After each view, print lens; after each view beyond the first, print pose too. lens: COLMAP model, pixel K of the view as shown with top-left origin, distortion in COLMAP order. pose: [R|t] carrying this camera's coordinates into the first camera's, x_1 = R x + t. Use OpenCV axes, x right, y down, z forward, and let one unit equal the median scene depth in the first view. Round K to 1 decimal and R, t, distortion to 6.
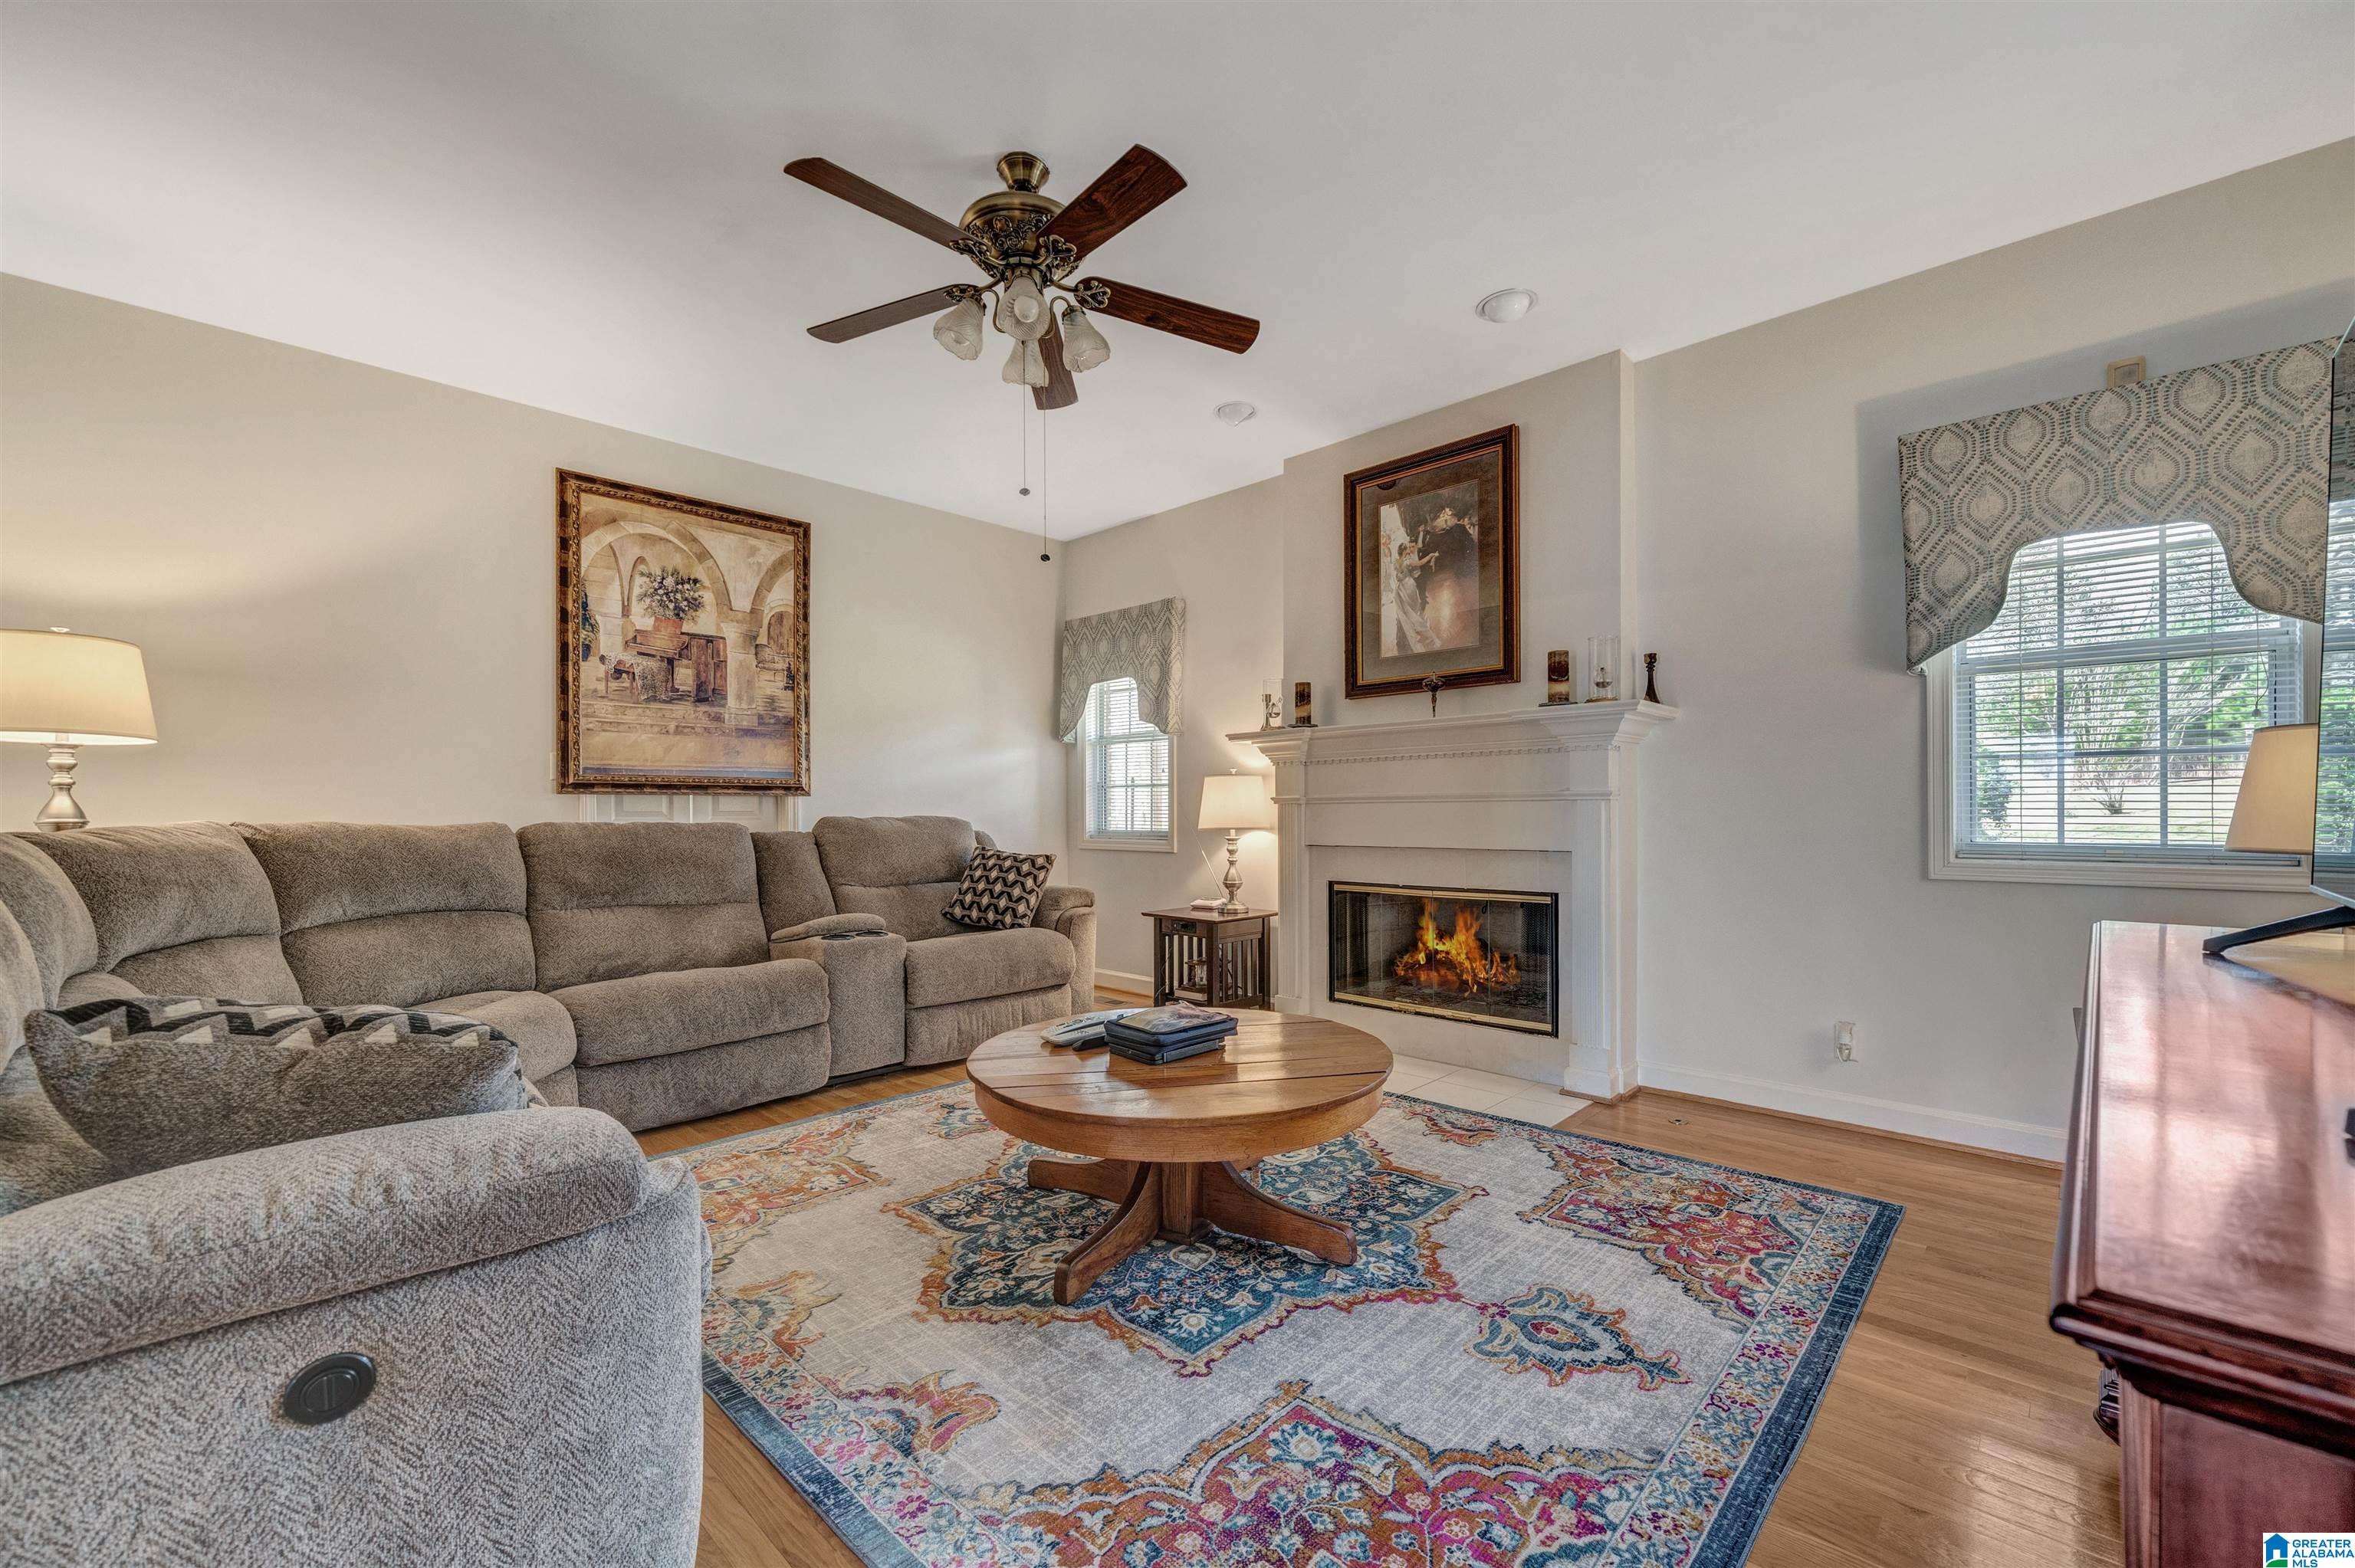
lens RADIAL K [[961.9, 0, 1178.7], [0, 961.9, 808.0], [0, 0, 1]] dist [-0.000608, 0.000124]
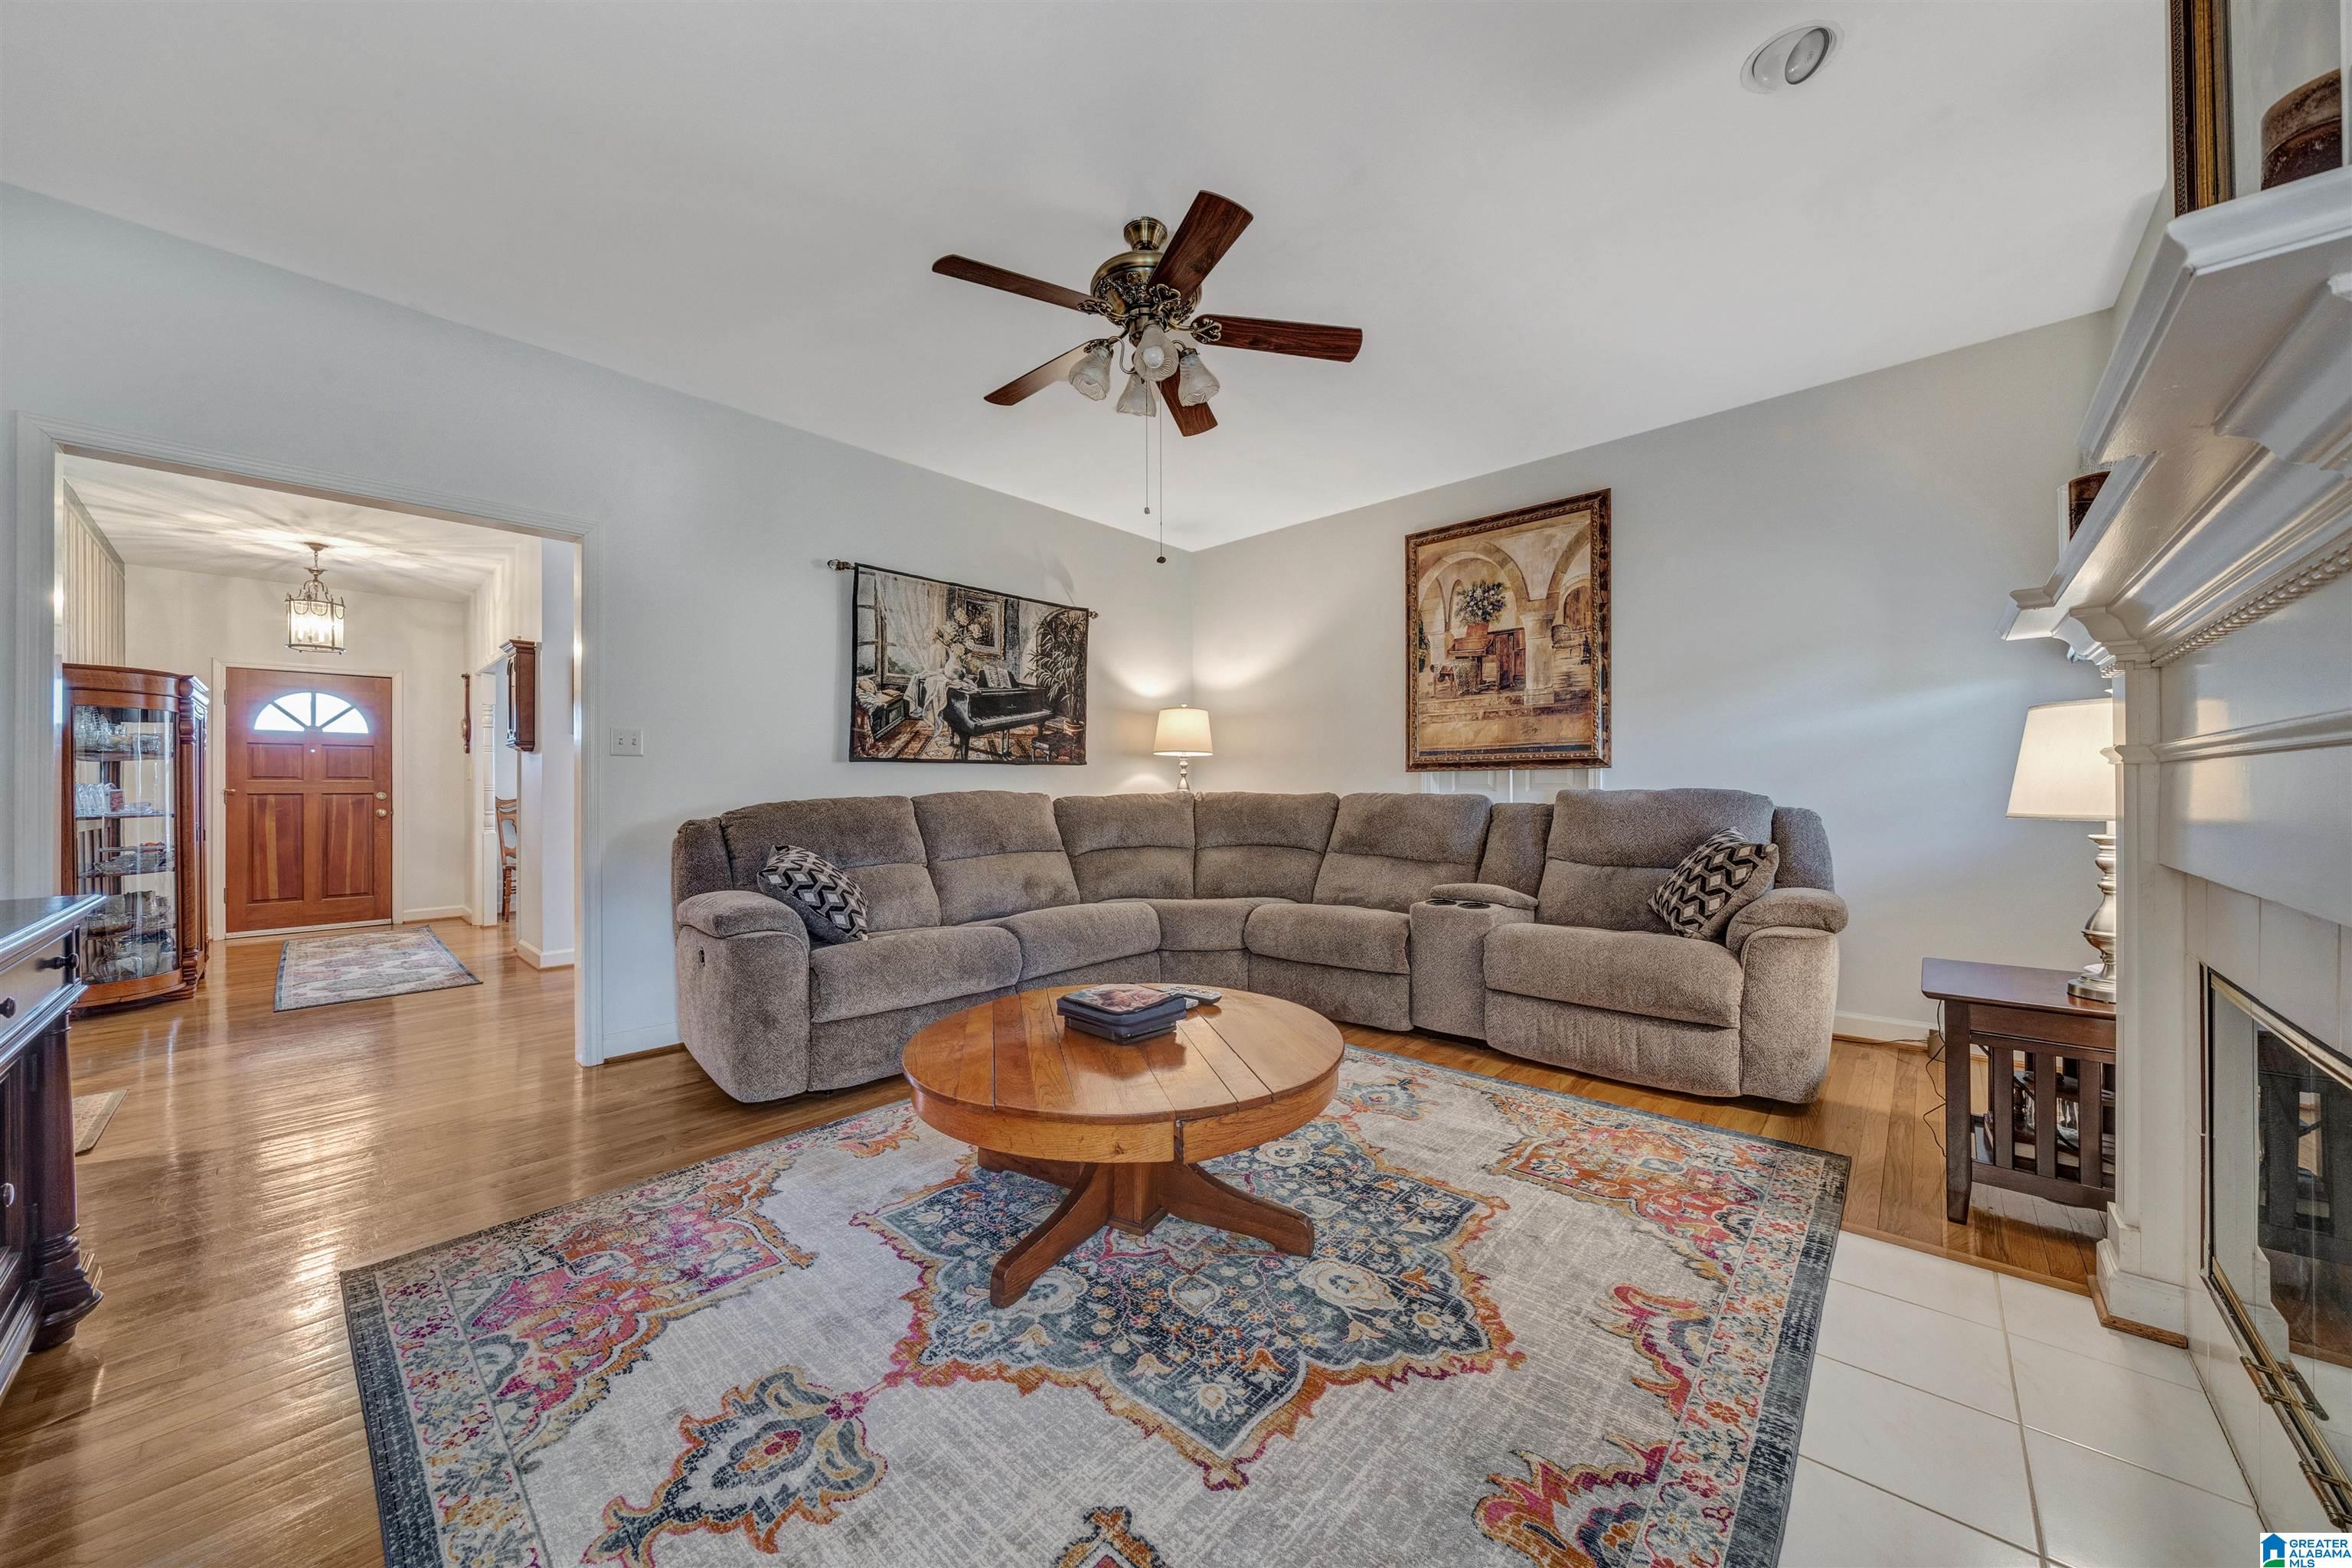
lens RADIAL K [[820.0, 0, 1177.9], [0, 820.0, 781.2], [0, 0, 1]] dist [-0.004553, -0.000061]
pose [[0.026040, -0.003607, -0.999654, 0.498886], [0.012694, 0.999914, -0.003277, -0.001660], [0.999580, -0.012604, 0.026083, 0.613923]]
